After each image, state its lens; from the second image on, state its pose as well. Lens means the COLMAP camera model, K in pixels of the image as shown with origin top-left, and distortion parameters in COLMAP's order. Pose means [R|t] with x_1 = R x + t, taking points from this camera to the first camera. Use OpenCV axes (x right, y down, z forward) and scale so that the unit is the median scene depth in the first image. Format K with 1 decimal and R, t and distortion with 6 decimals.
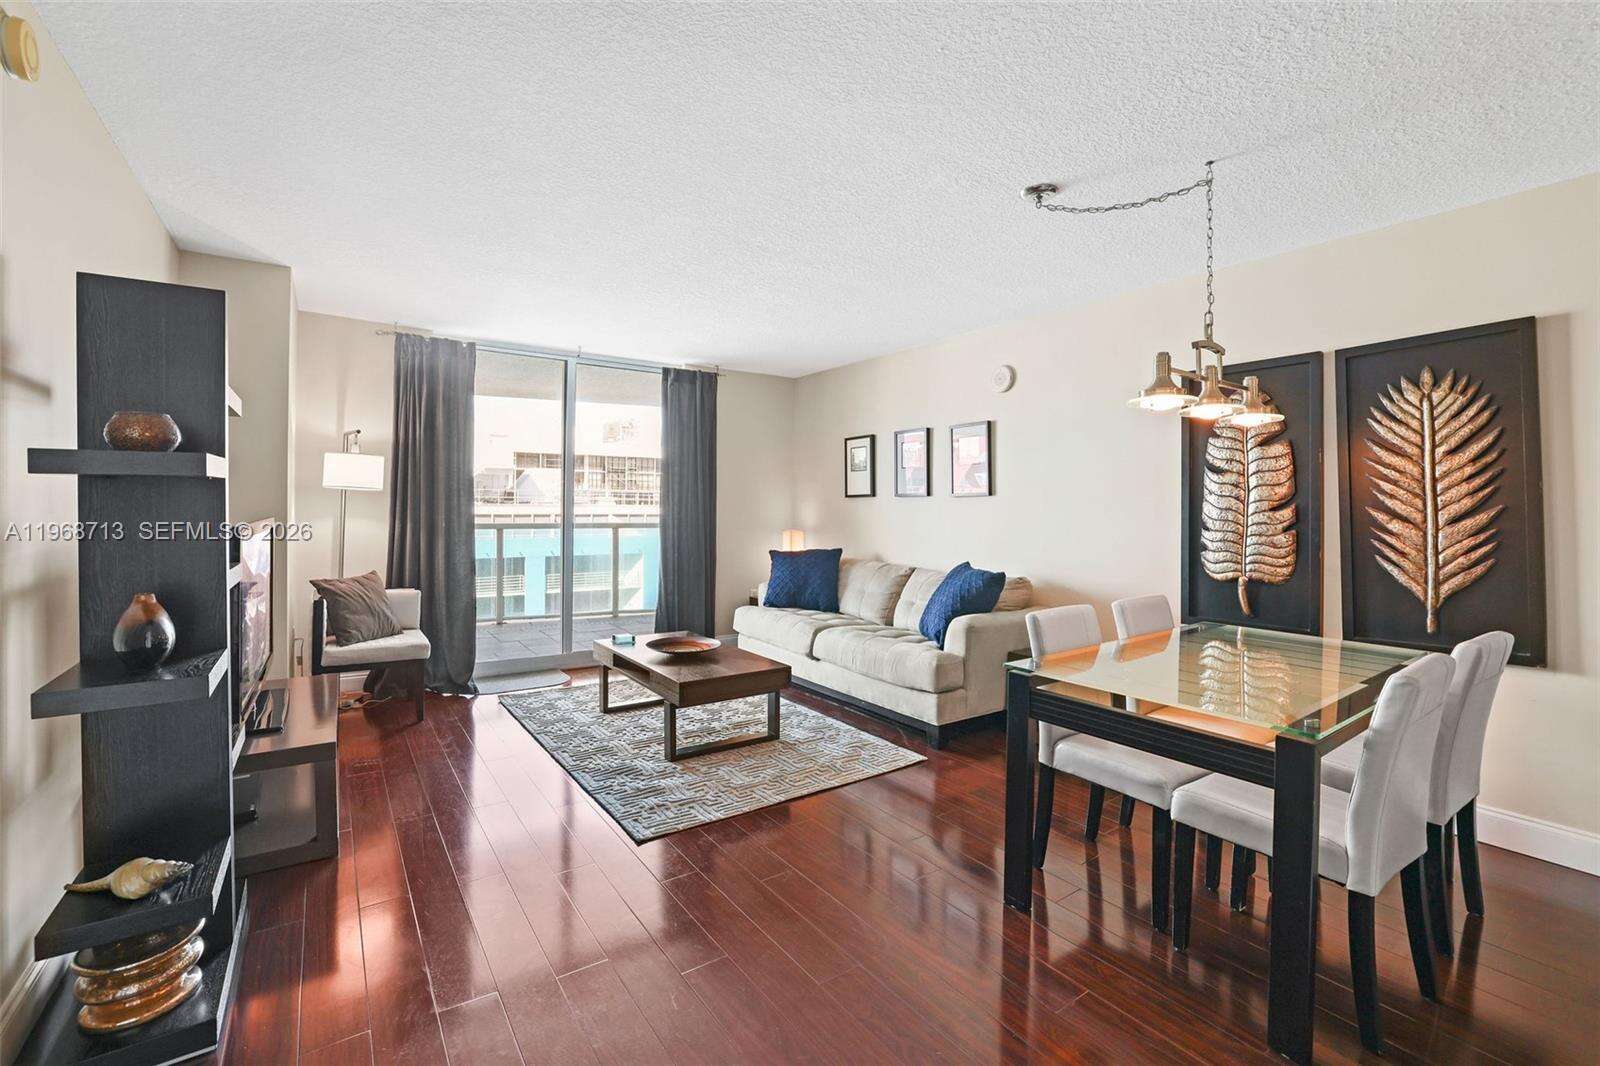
lens RADIAL K [[693.7, 0, 798.6], [0, 693.7, 524.7], [0, 0, 1]] dist [-0.032894, 0.000300]
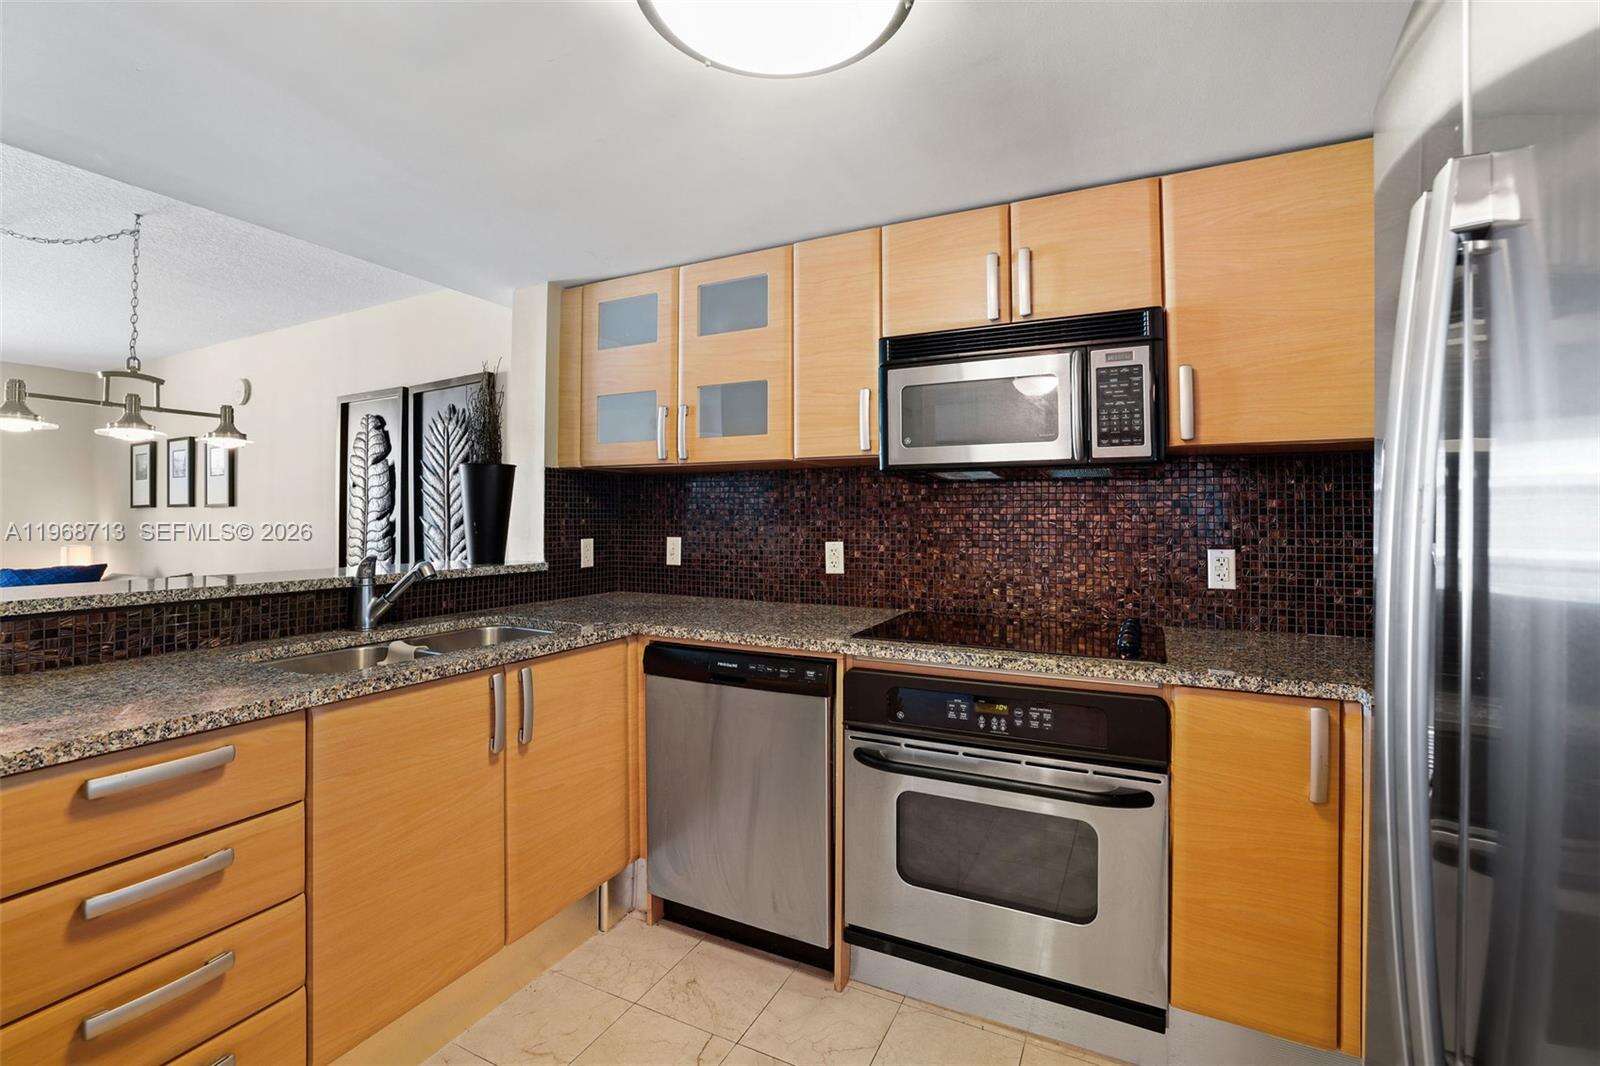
lens RADIAL K [[693.7, 0, 798.6], [0, 693.7, 524.7], [0, 0, 1]] dist [-0.032894, 0.000300]
pose [[0.873144, -0.004772, 0.487438, 0.852695], [0.013715, 0.999797, -0.014779, 0.016369], [-0.487269, 0.019590, 0.873032, -0.425982]]
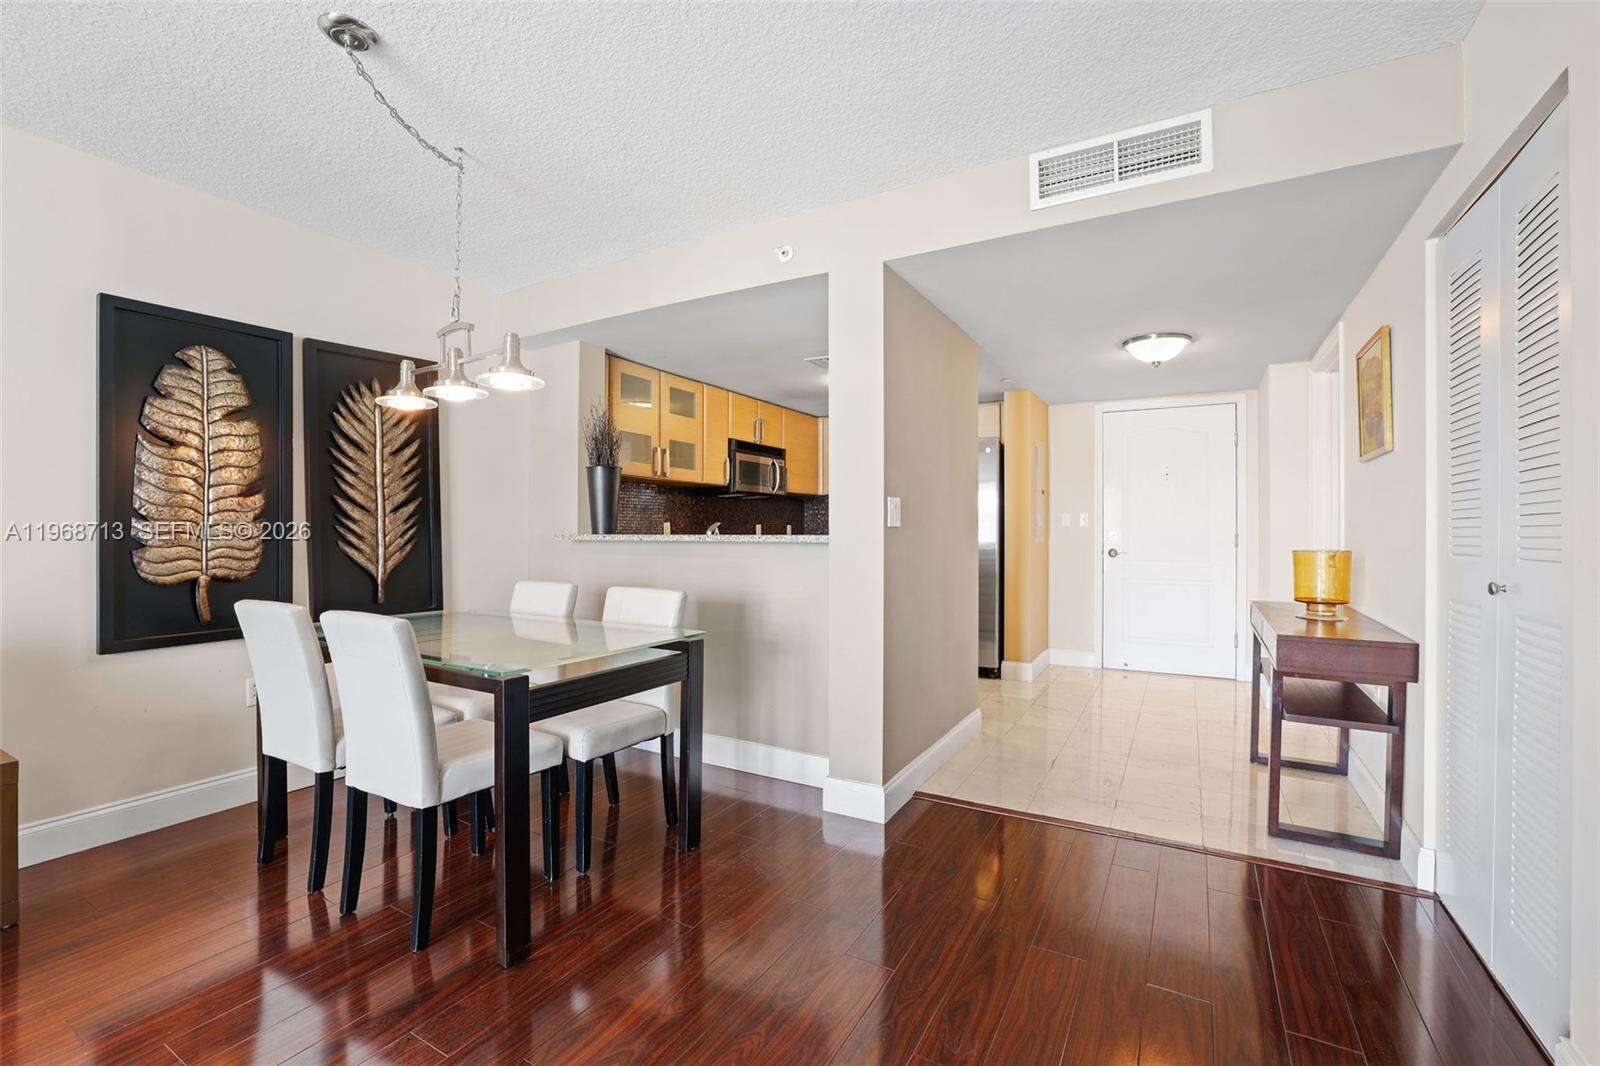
lens RADIAL K [[693.7, 0, 798.6], [0, 693.7, 524.7], [0, 0, 1]] dist [-0.032894, 0.000300]
pose [[-0.431773, -0.005960, 0.901963, -0.451098], [0.009807, 0.999888, 0.011301, 0.014776], [-0.901929, 0.013726, -0.431666, 0.827736]]
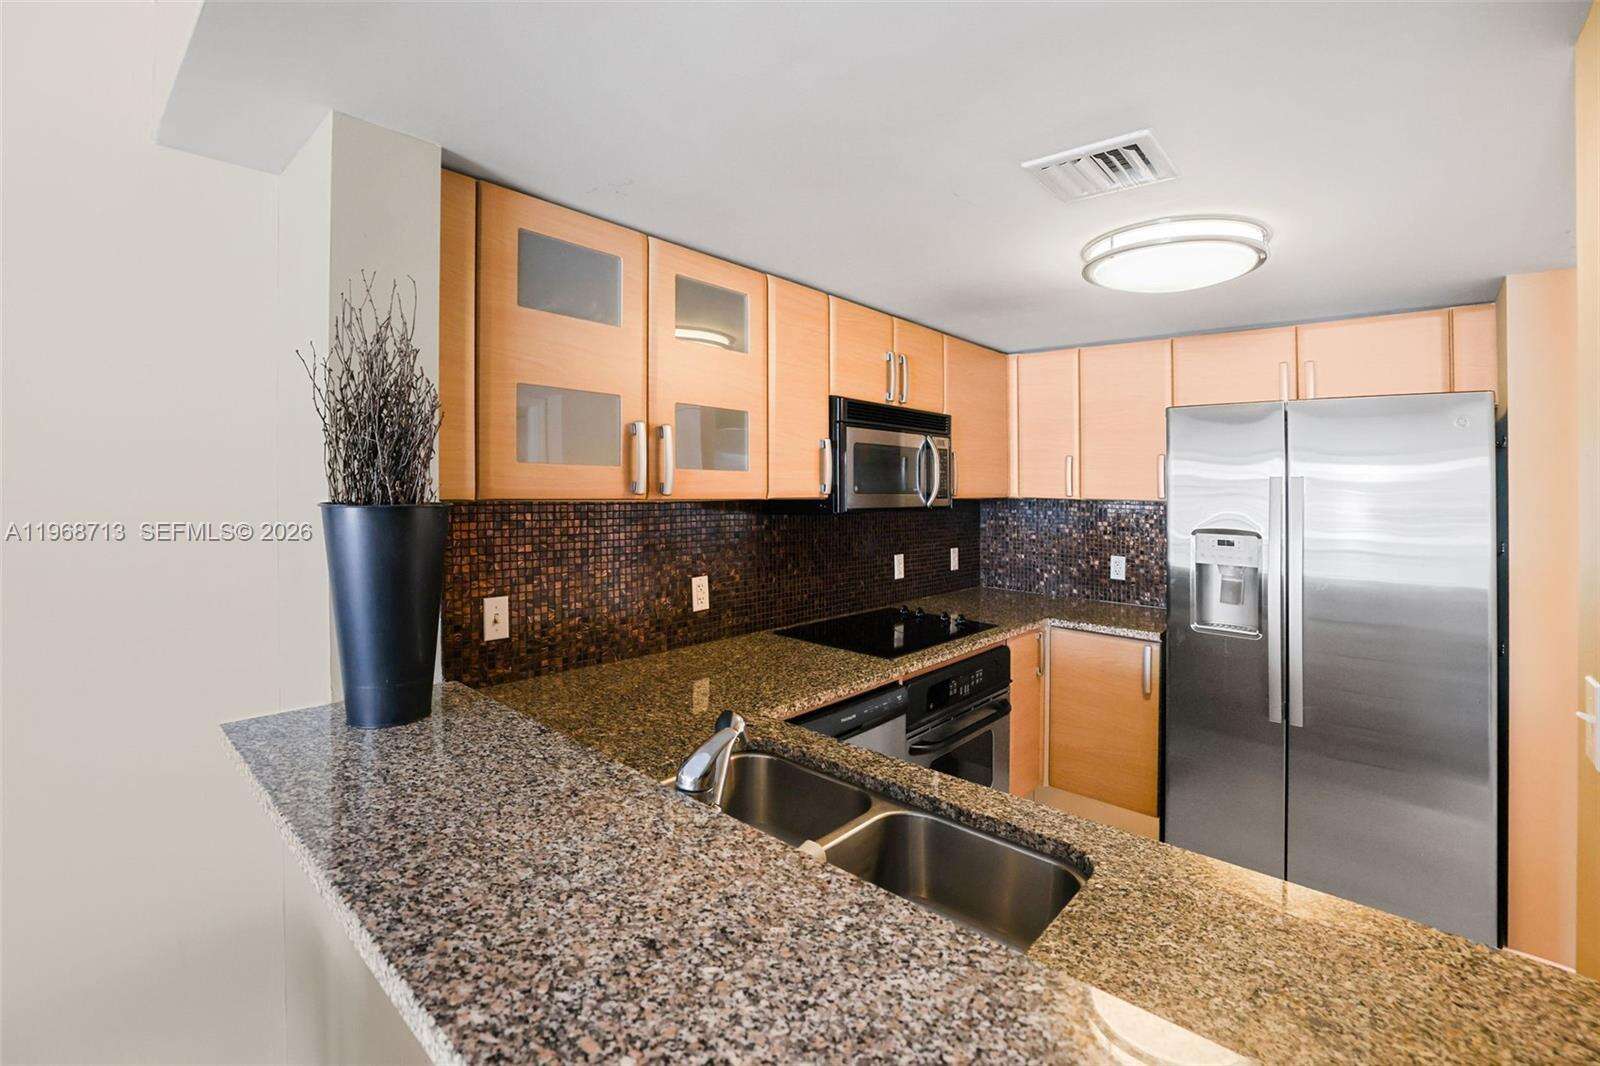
lens RADIAL K [[686.2, 0, 793.3], [0, 686.2, 486.3], [0, 0, 1]] dist [-0.032713, 0.000056]
pose [[-0.227176, -0.001327, 0.973853, 0.477148], [0.018251, 0.999818, 0.005620, -0.090429], [-0.973683, 0.019051, -0.227111, 0.436540]]
